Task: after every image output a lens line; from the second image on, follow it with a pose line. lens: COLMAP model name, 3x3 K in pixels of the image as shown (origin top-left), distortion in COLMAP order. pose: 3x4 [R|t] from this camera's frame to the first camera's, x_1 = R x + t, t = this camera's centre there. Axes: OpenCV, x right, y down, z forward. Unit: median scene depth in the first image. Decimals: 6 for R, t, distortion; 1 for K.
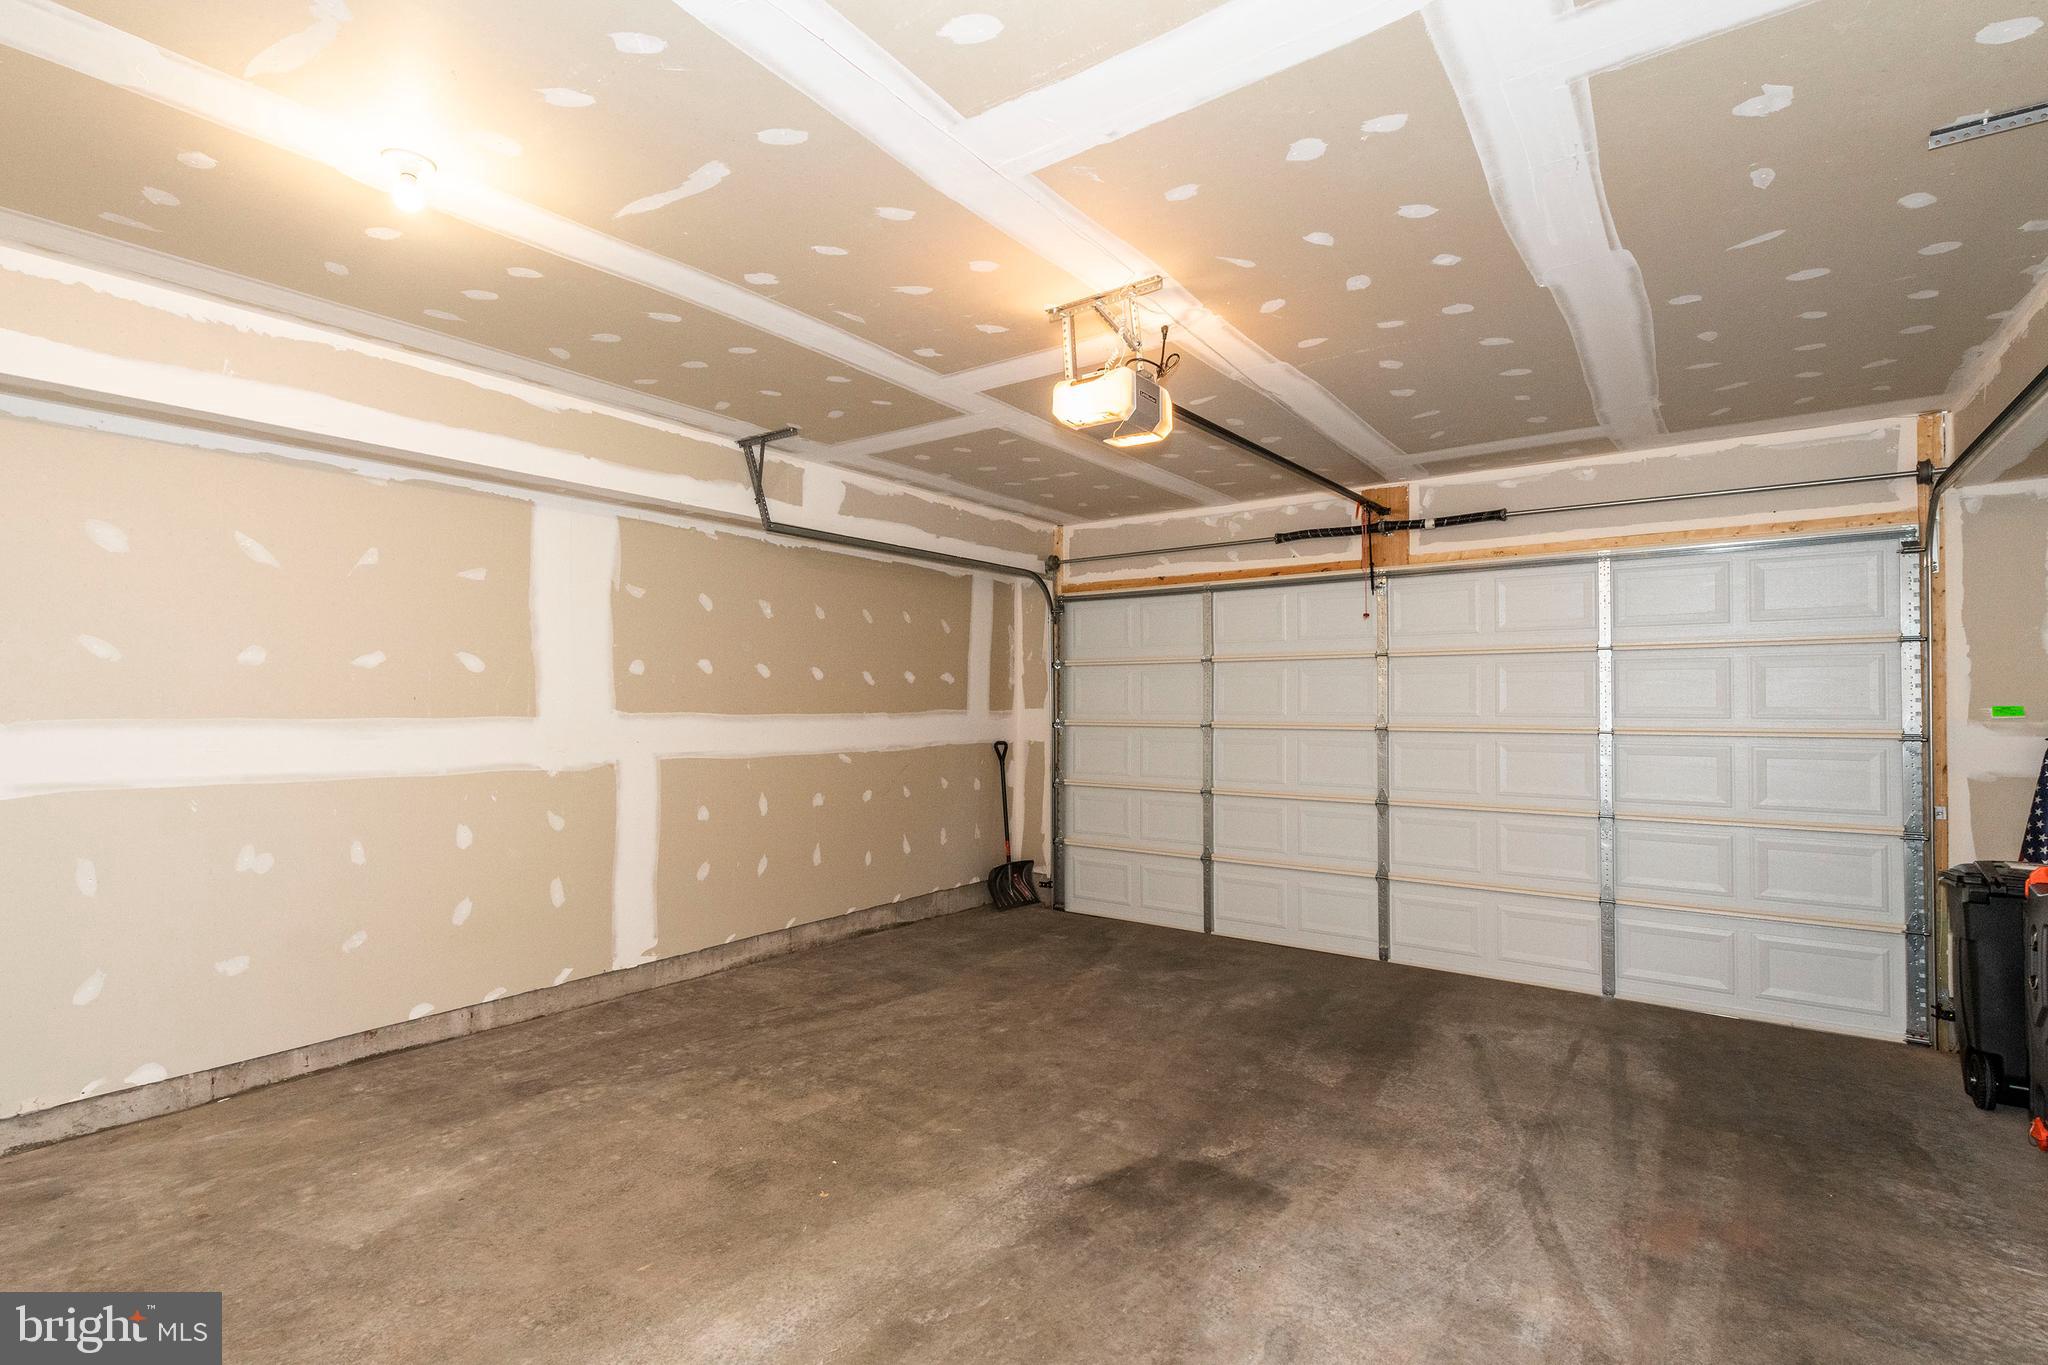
lens RADIAL K [[965.4, 0, 1023.4], [0, 965.4, 687.4], [0, 0, 1]] dist [0.011898, -0.000498]
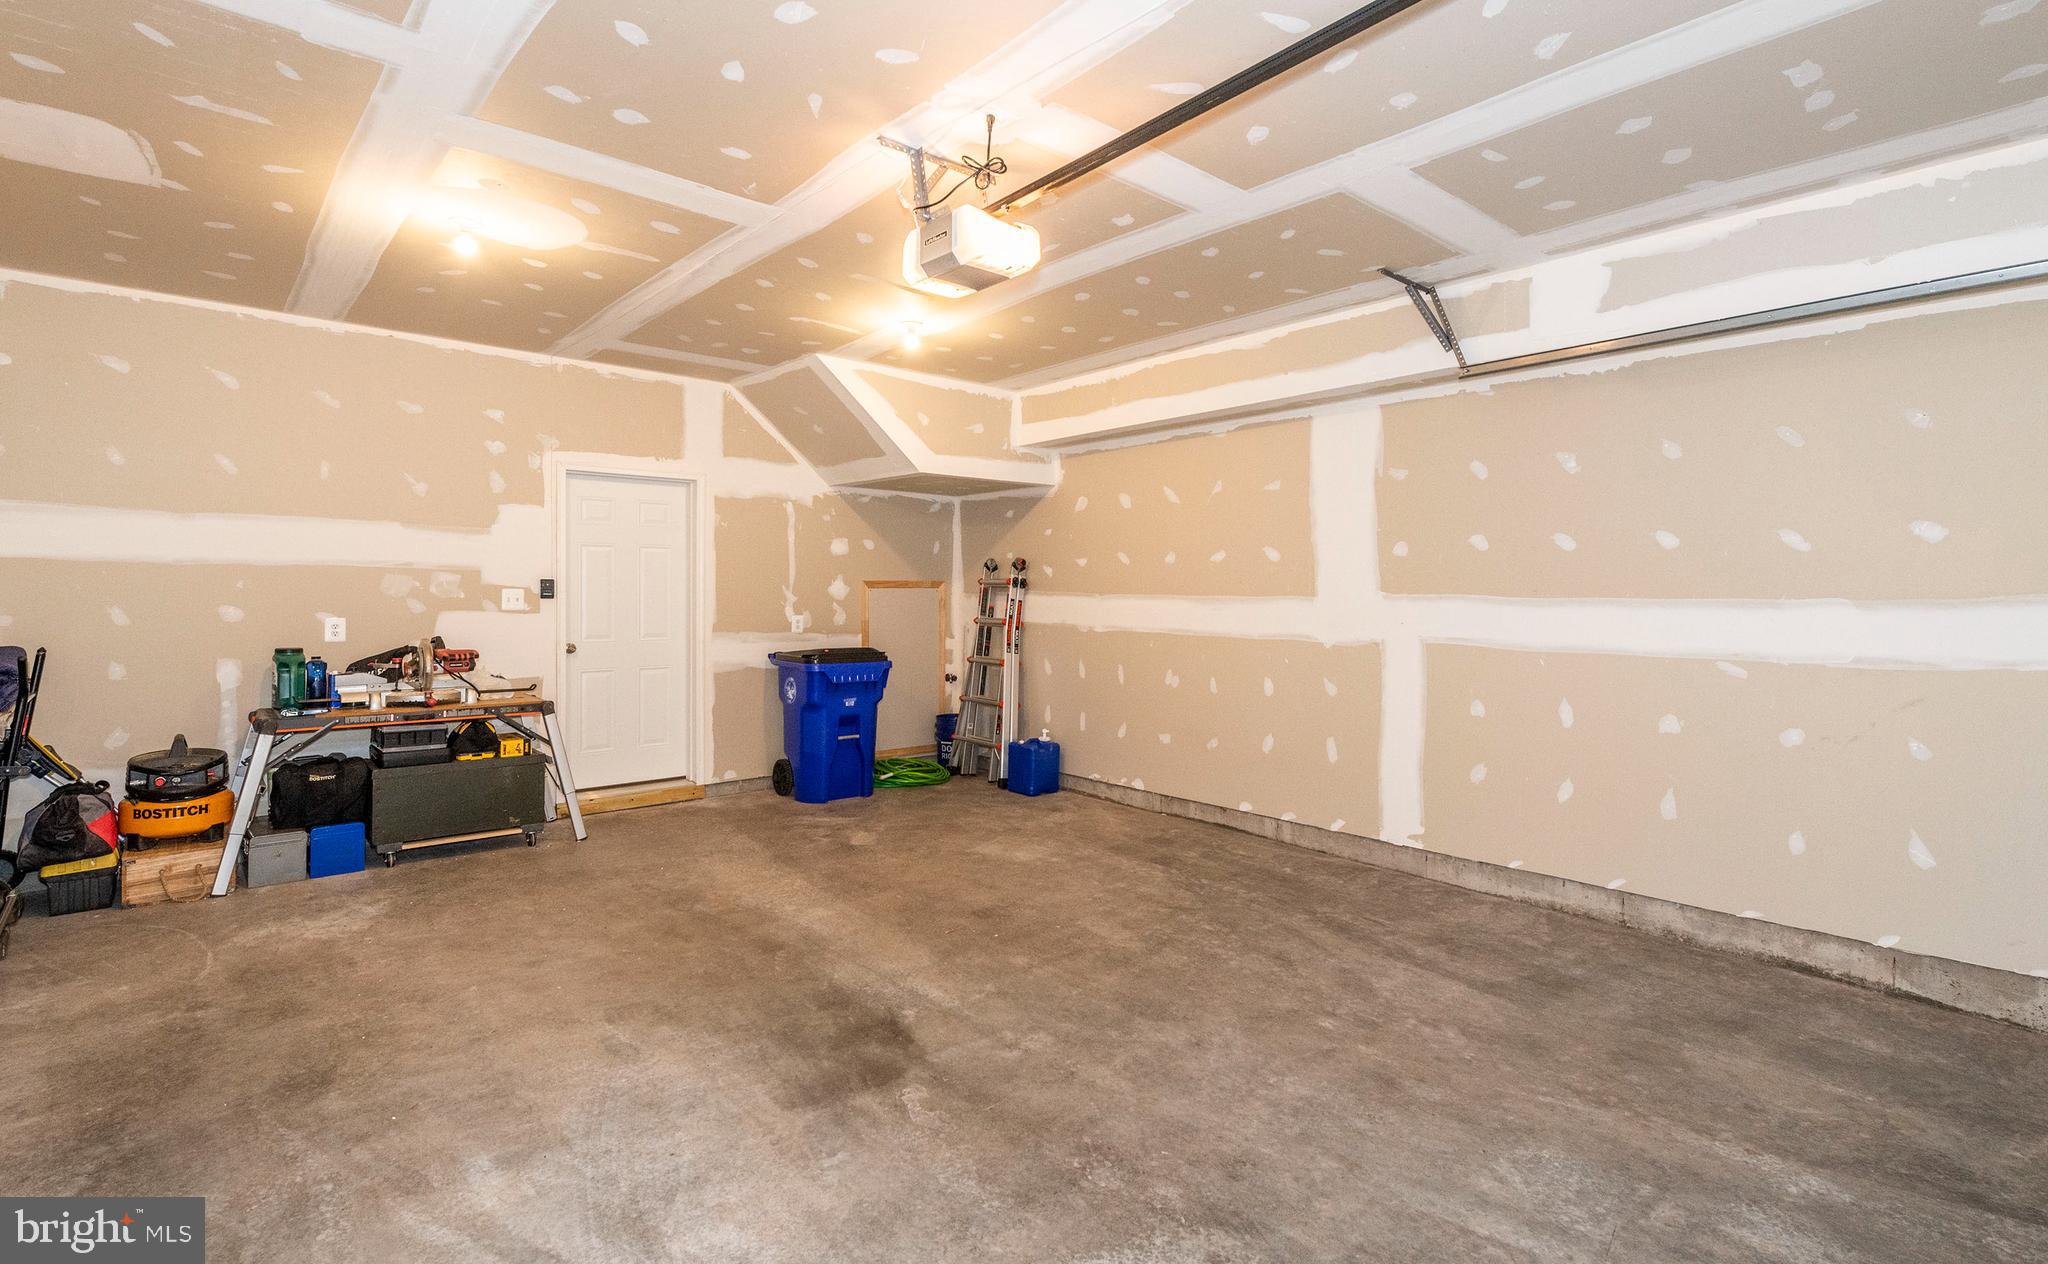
lens RADIAL K [[975.5, 0, 1050.9], [0, 975.5, 596.1], [0, 0, 1]] dist [0.015229, -0.001705]
pose [[-0.224148, -0.003909, -0.974547, 0.738137], [0.008700, 0.999944, -0.006011, 0.034243], [0.974516, -0.009826, -0.224102, 0.957928]]
